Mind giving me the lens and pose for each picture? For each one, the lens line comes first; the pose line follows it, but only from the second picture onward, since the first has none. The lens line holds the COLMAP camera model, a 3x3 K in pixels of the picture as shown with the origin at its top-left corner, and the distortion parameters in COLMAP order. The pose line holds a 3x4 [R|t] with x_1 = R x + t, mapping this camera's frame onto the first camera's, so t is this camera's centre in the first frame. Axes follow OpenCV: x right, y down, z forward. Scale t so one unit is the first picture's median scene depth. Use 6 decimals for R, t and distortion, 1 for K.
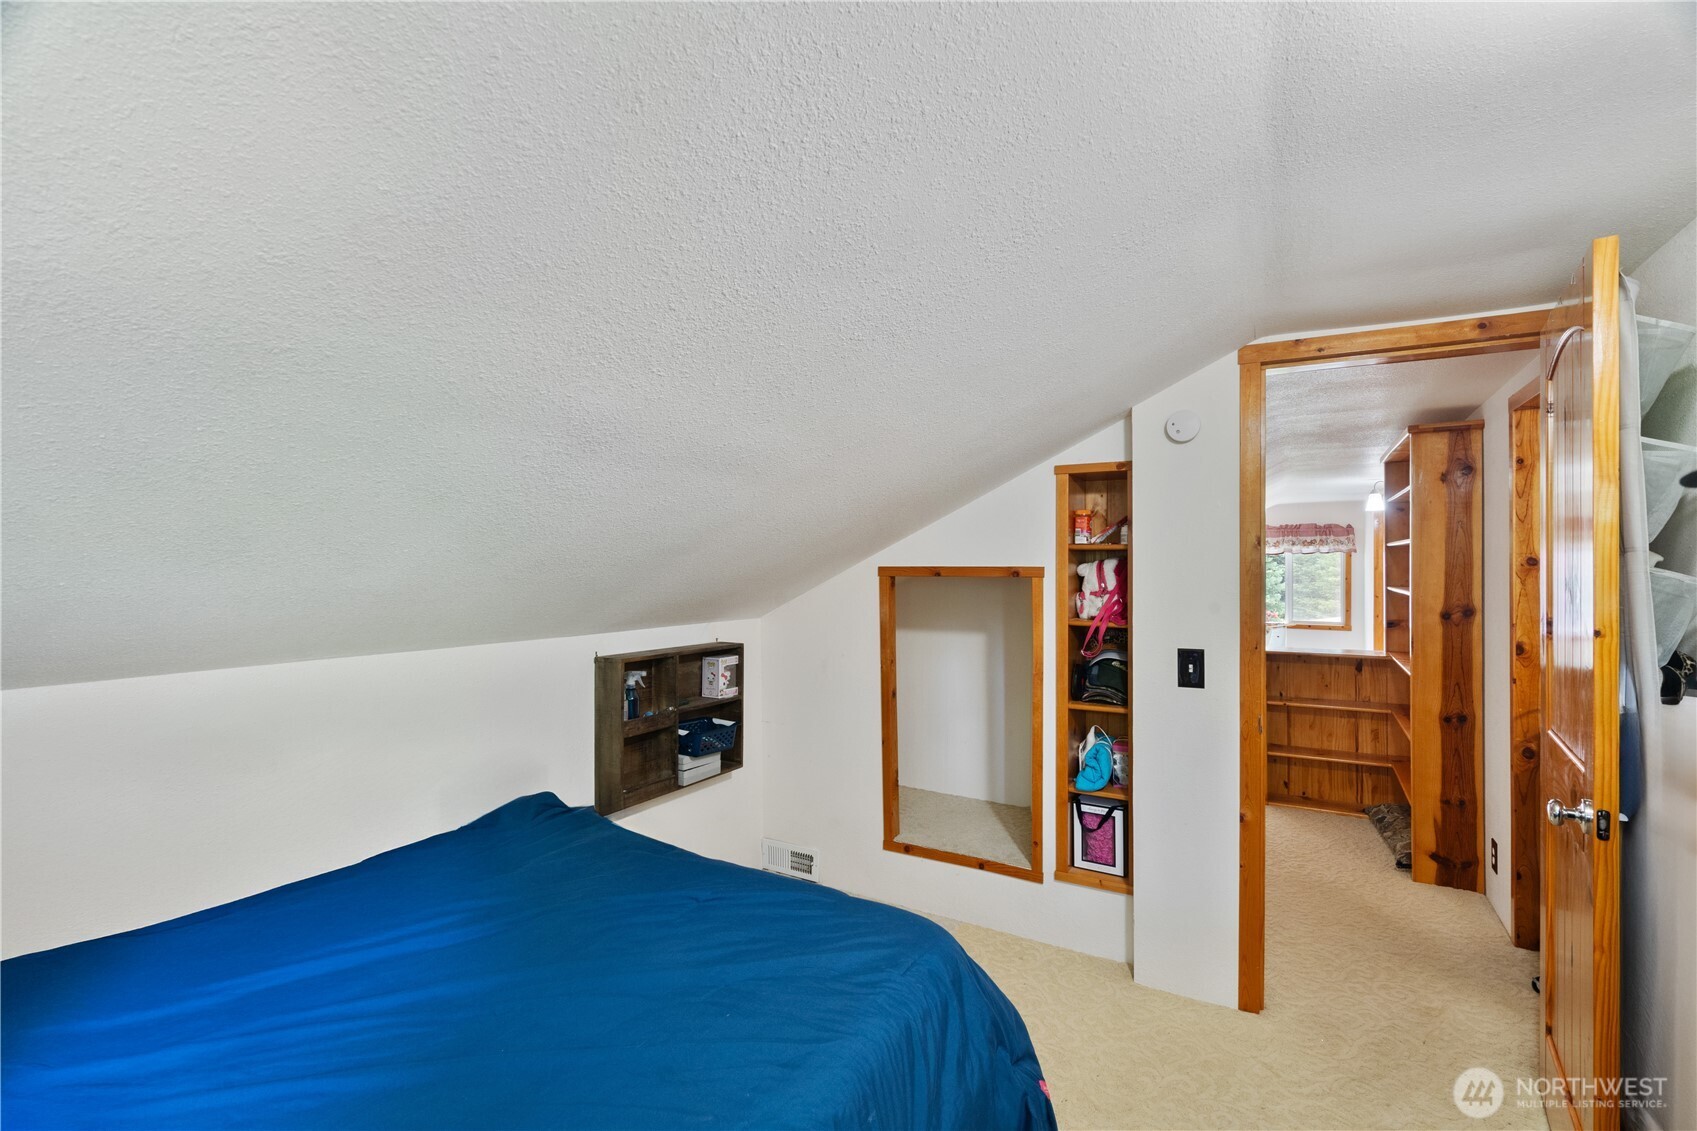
lens RADIAL K [[777.6, 0, 847.0], [0, 777.6, 564.8], [0, 0, 1]] dist [-0.004839, 0.000364]
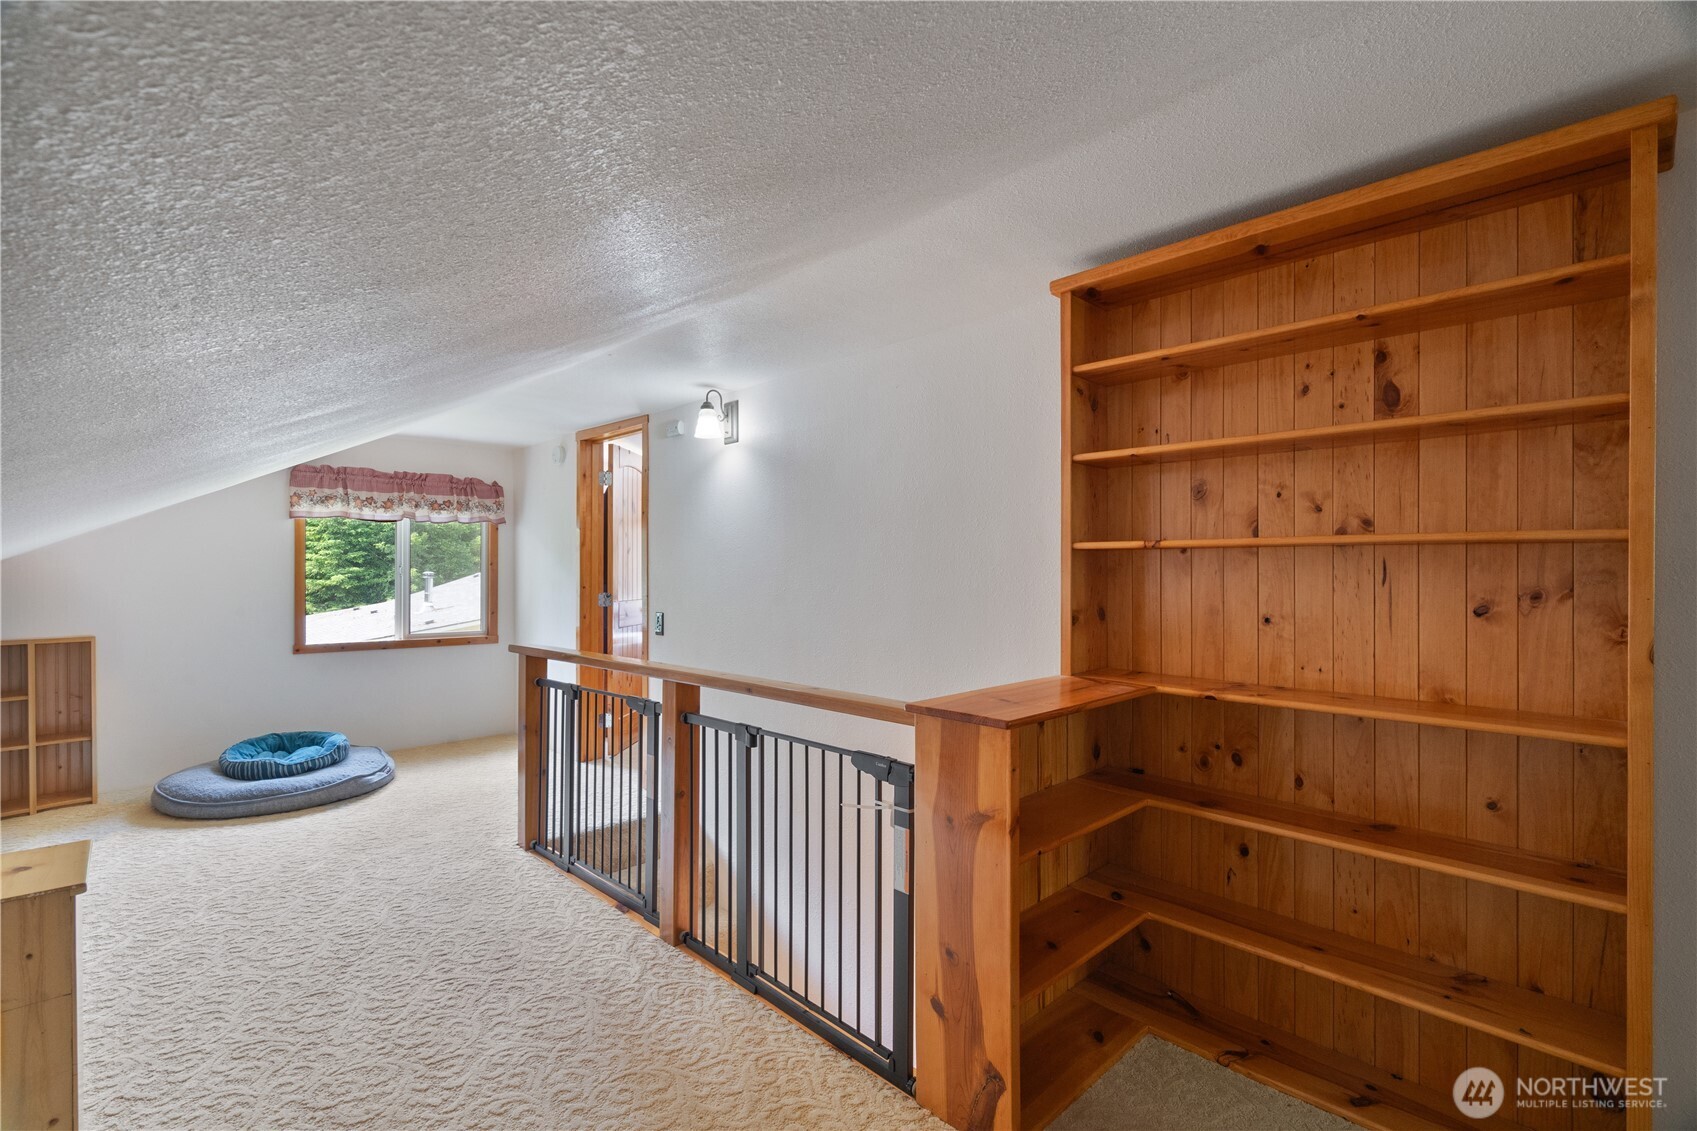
lens RADIAL K [[777.6, 0, 848.6], [0, 777.6, 569.0], [0, 0, 1]] dist [-0.004839, 0.000364]
pose [[0.281029, 0.003268, 0.959694, 0.098143], [-0.001113, 0.999995, -0.003079, 0.023722], [-0.959699, -0.000203, 0.281031, 0.524562]]
